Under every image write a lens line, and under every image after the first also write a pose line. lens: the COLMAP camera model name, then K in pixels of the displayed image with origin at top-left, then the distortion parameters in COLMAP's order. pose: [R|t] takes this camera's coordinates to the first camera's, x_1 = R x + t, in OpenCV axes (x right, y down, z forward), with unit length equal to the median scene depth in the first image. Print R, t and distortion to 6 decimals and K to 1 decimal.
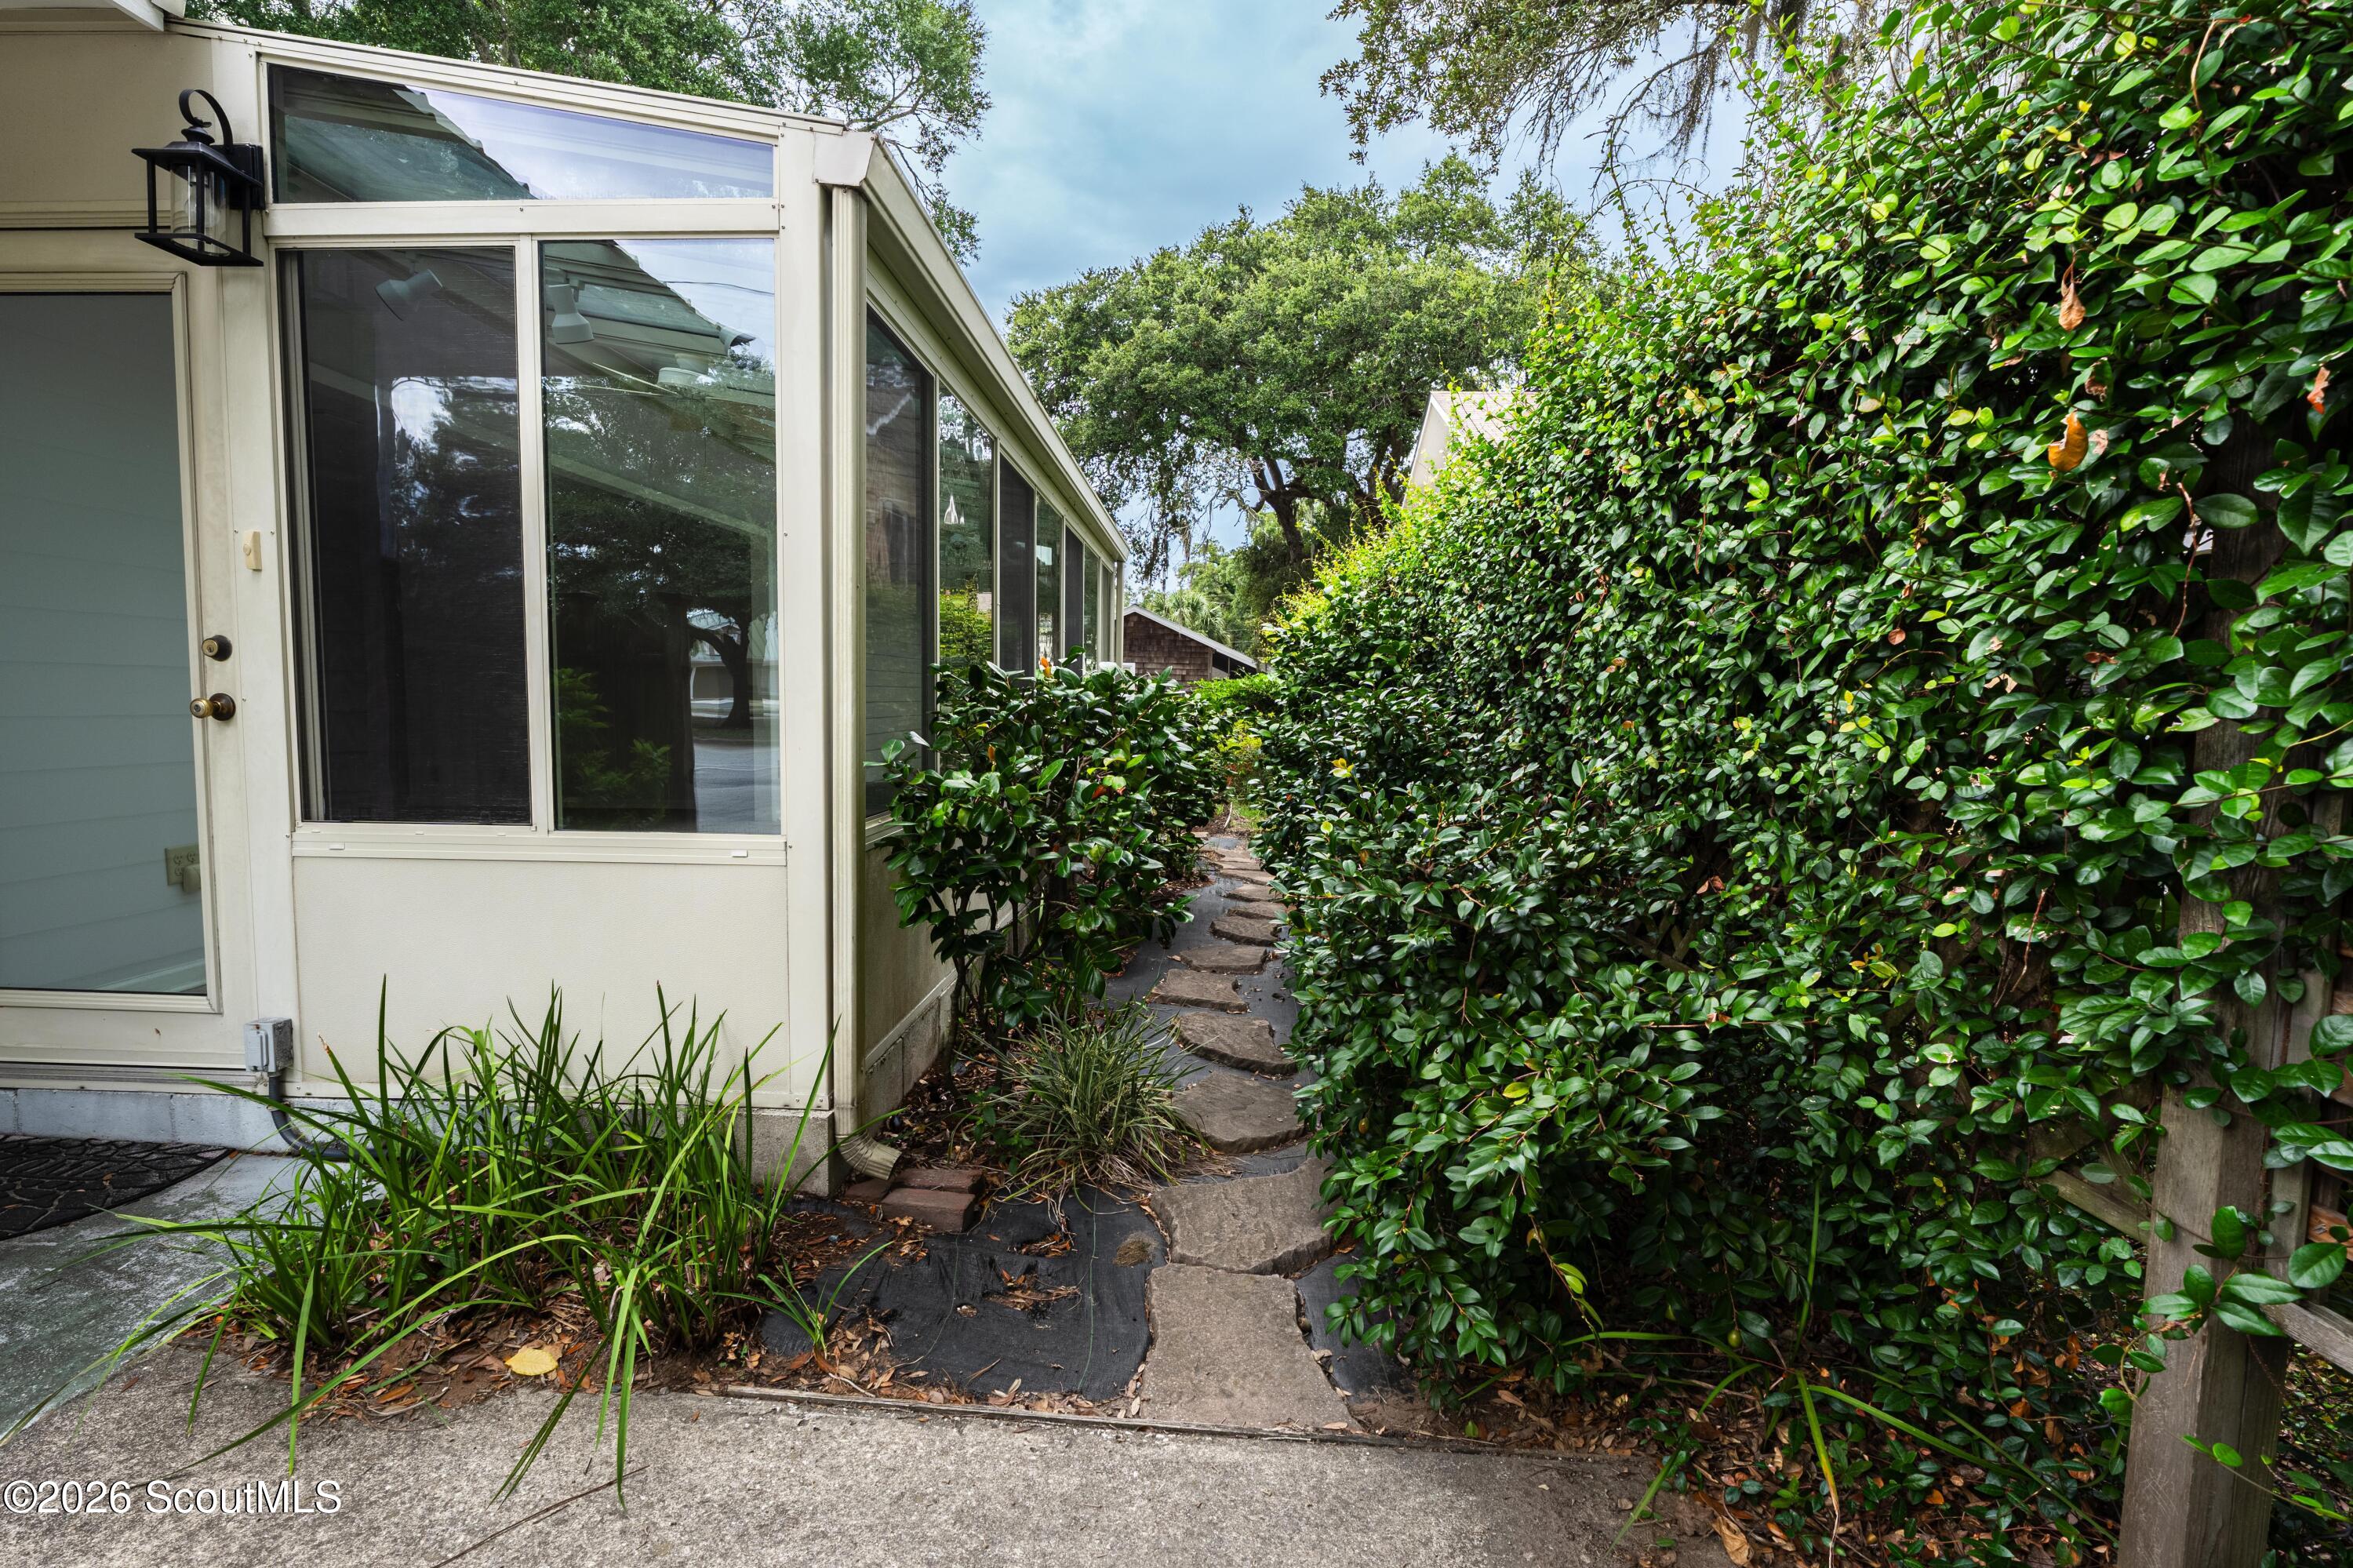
lens RADIAL K [[1131.2, 0, 1187.6], [0, 1131.2, 779.1], [0, 0, 1]] dist [-0.002220, -0.000404]
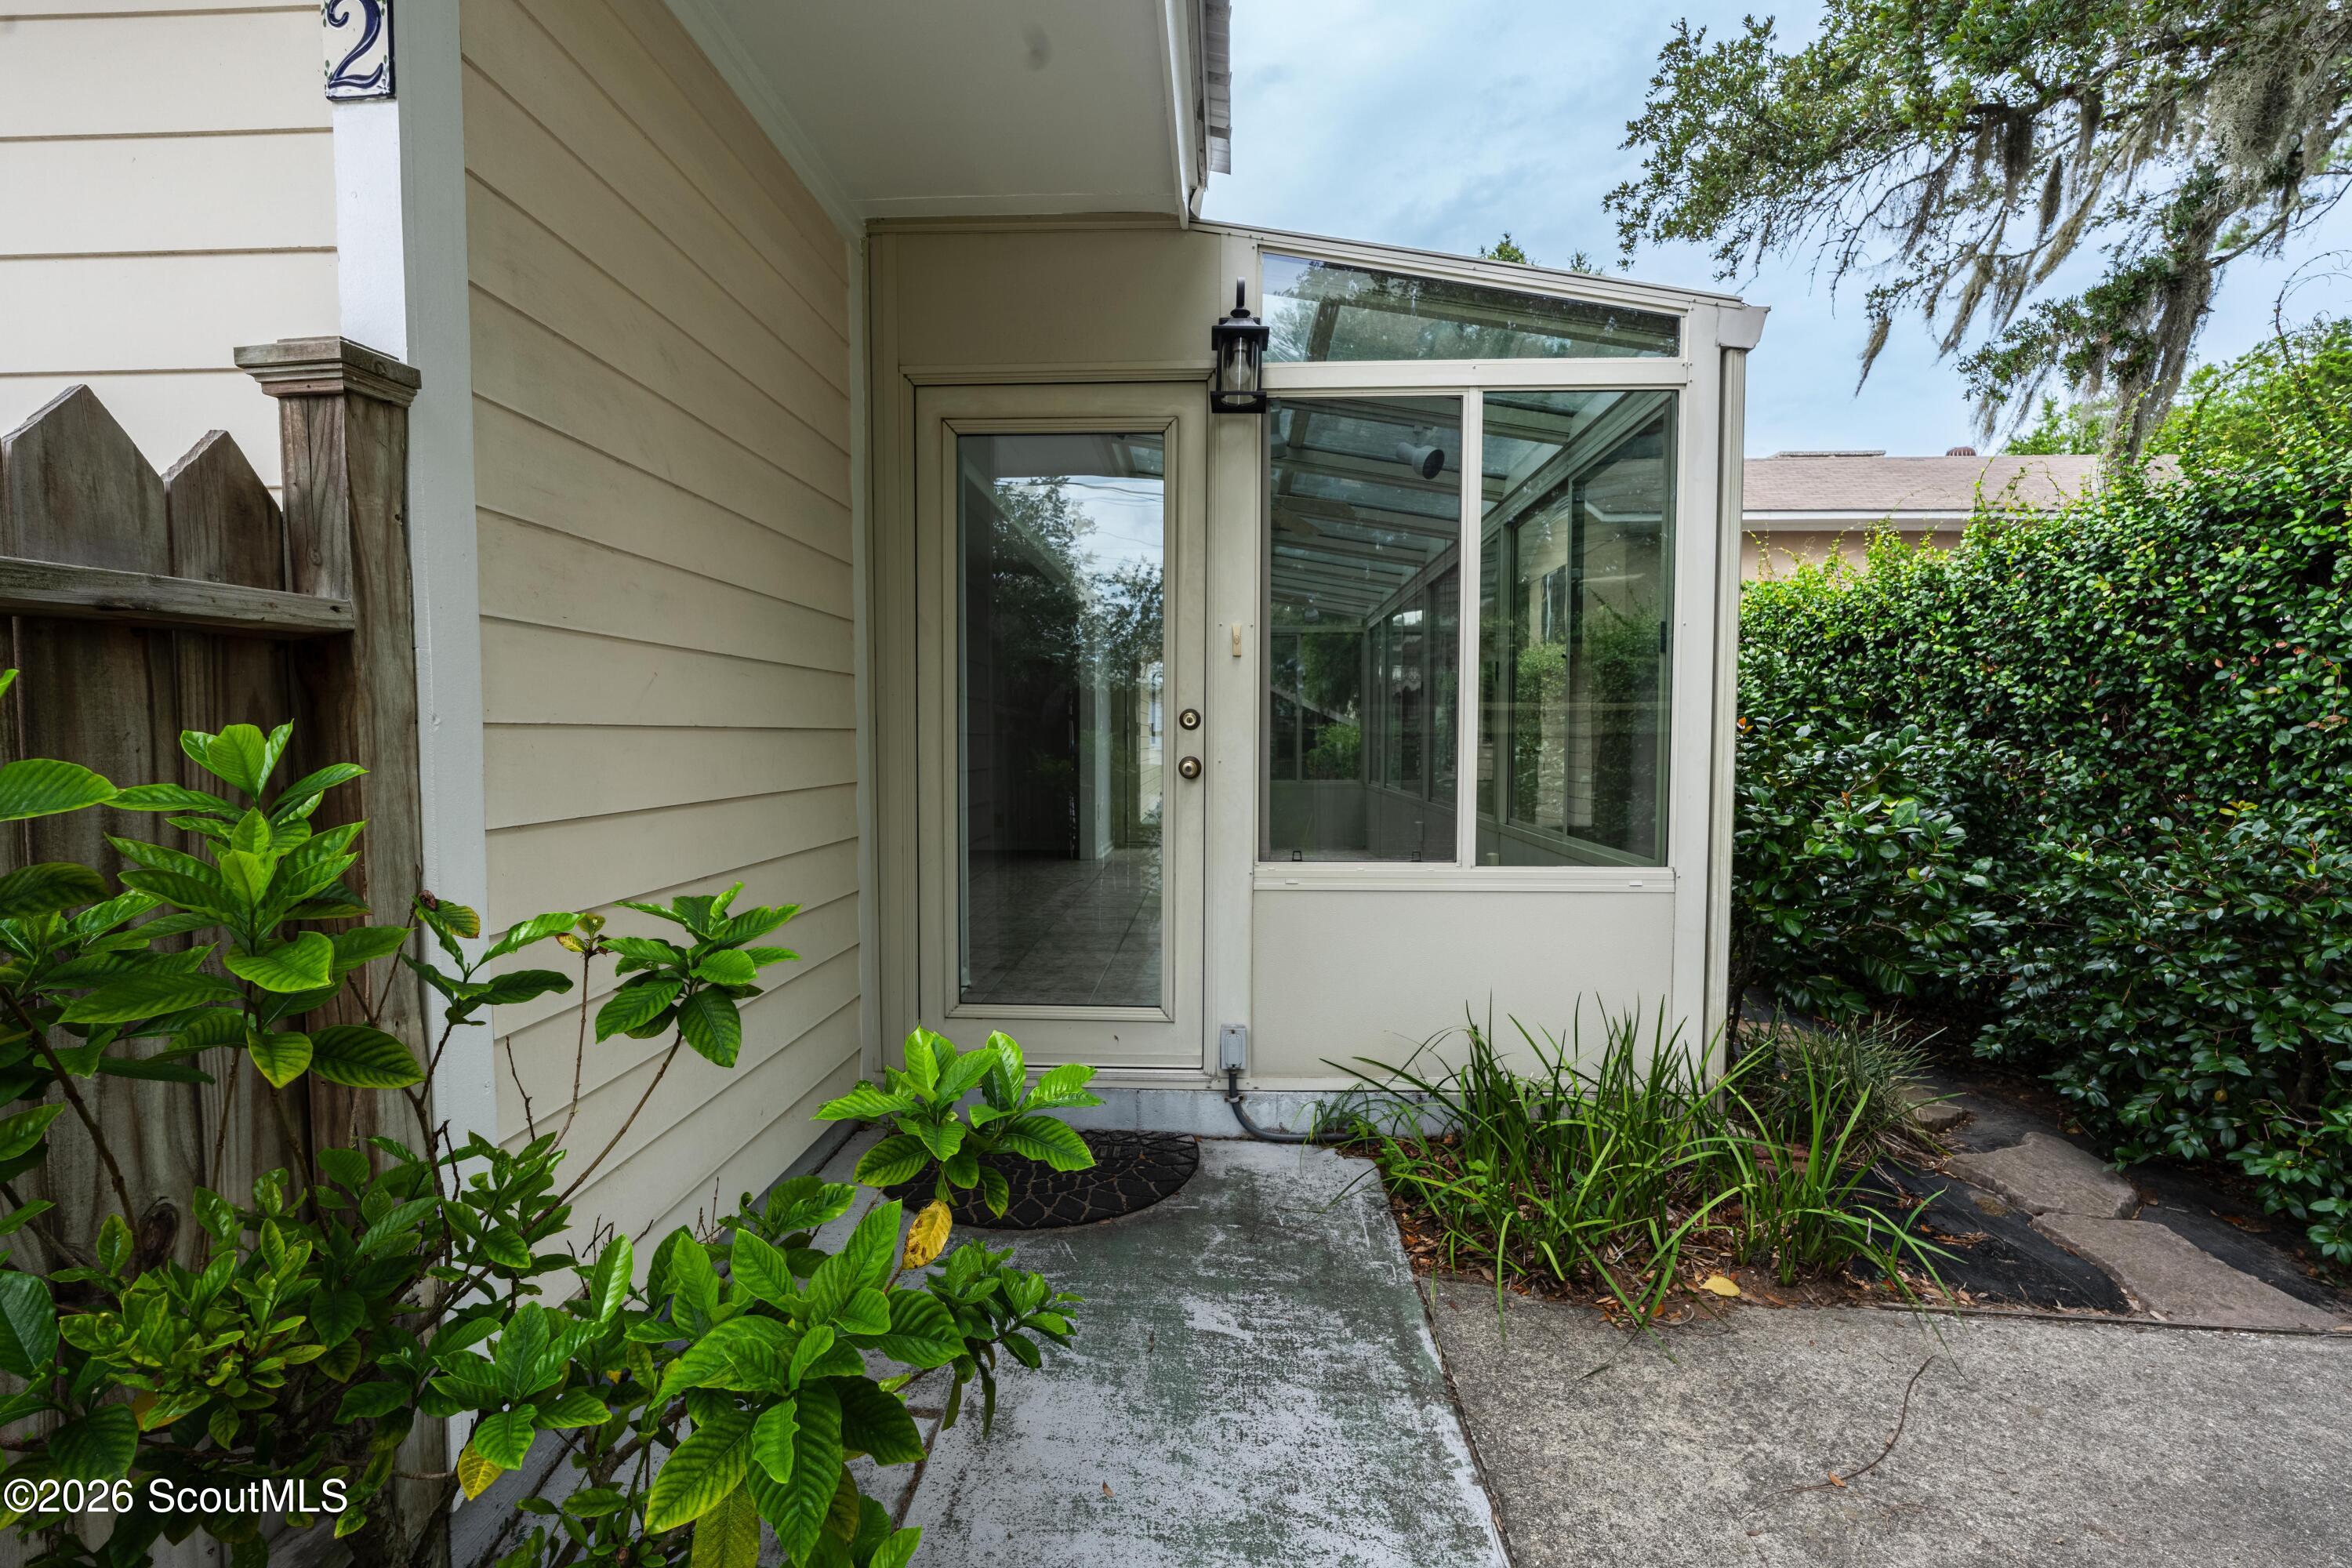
lens RADIAL K [[1067.7, 0, 1190.5], [0, 1067.7, 782.8], [0, 0, 1]] dist [-0.002758, 0.000215]
pose [[0.999905, -0.012547, 0.005660, -0.863954], [0.012709, 0.999486, -0.029427, -0.014431], [-0.005288, 0.029496, 0.999551, -0.151497]]
